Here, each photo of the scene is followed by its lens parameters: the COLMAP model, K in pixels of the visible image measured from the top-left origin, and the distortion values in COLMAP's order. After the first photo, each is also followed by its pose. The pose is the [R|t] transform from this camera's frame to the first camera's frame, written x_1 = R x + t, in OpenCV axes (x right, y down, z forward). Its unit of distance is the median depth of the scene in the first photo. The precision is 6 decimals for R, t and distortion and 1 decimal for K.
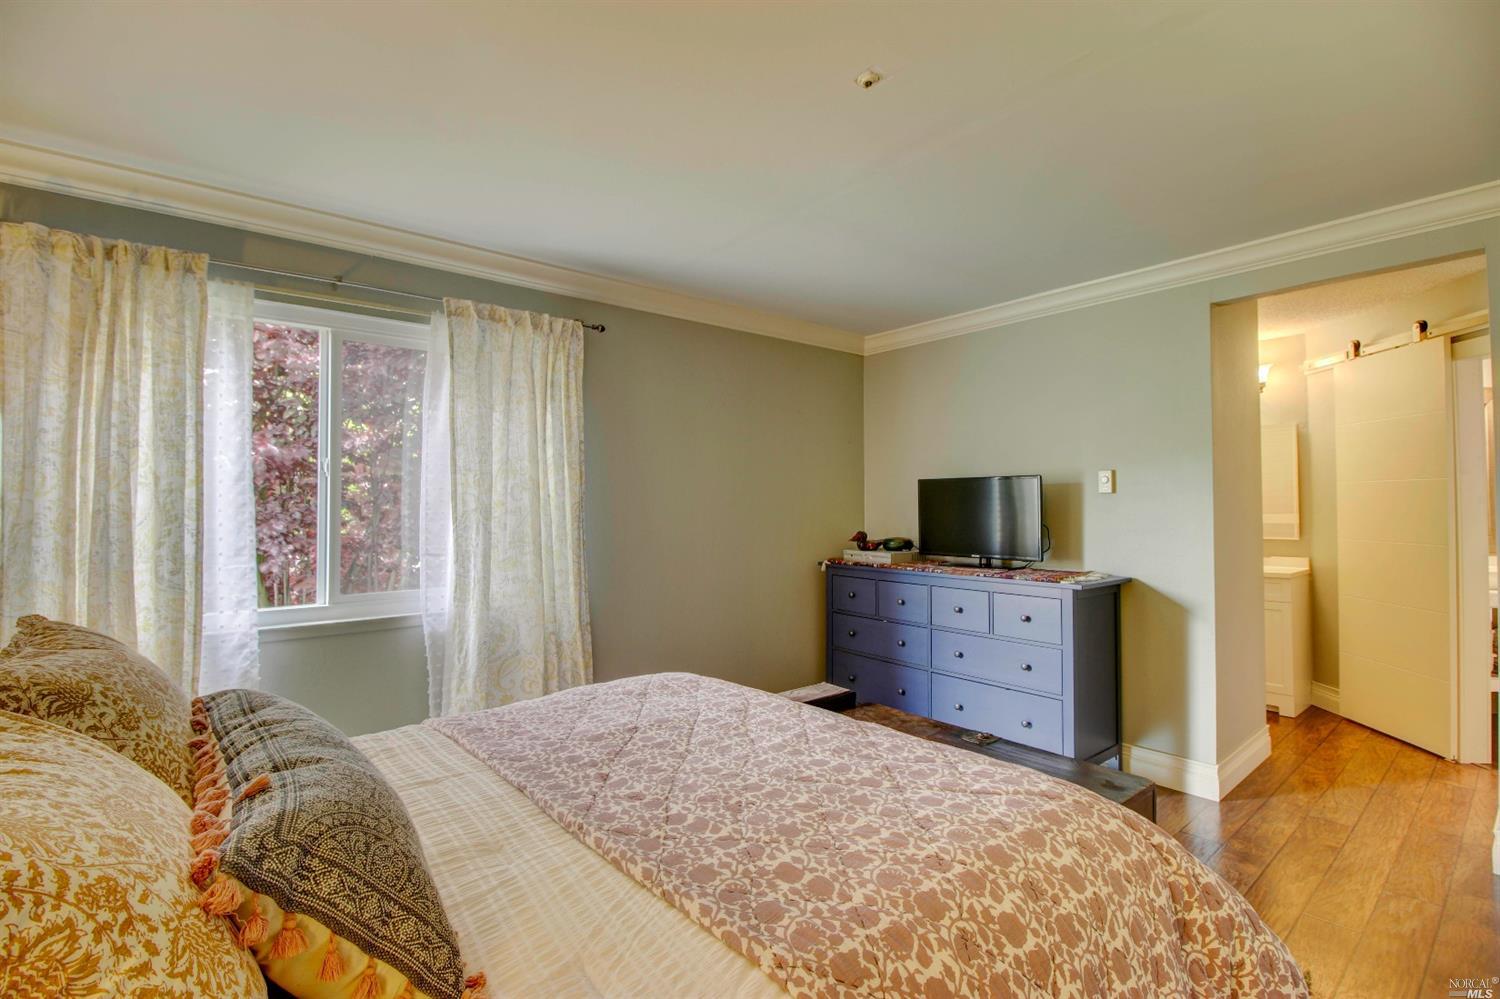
lens RADIAL K [[688.7, 0, 749.5], [0, 688.7, 494.2], [0, 0, 1]] dist [-0.002276, -0.011170]
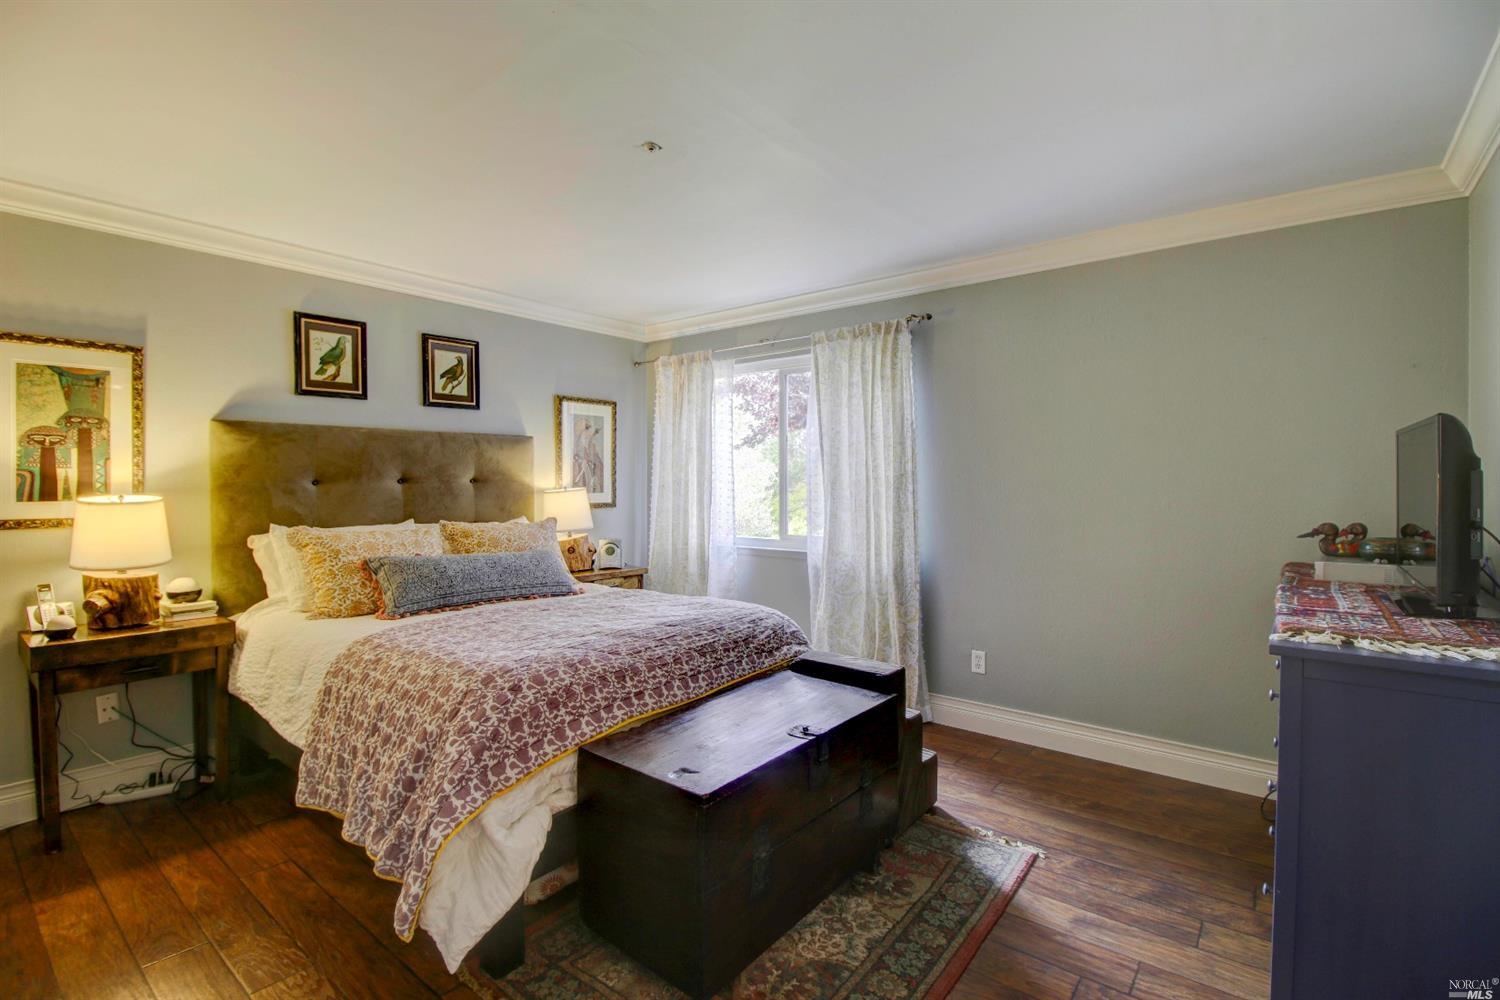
lens RADIAL K [[688.7, 0, 750.7], [0, 688.7, 494.5], [0, 0, 1]] dist [-0.002276, -0.011170]
pose [[0.185107, 0.023204, -0.982444, 0.935409], [0.019717, 0.999432, 0.027320, 0.007733], [0.982521, -0.024428, 0.184544, 0.596092]]
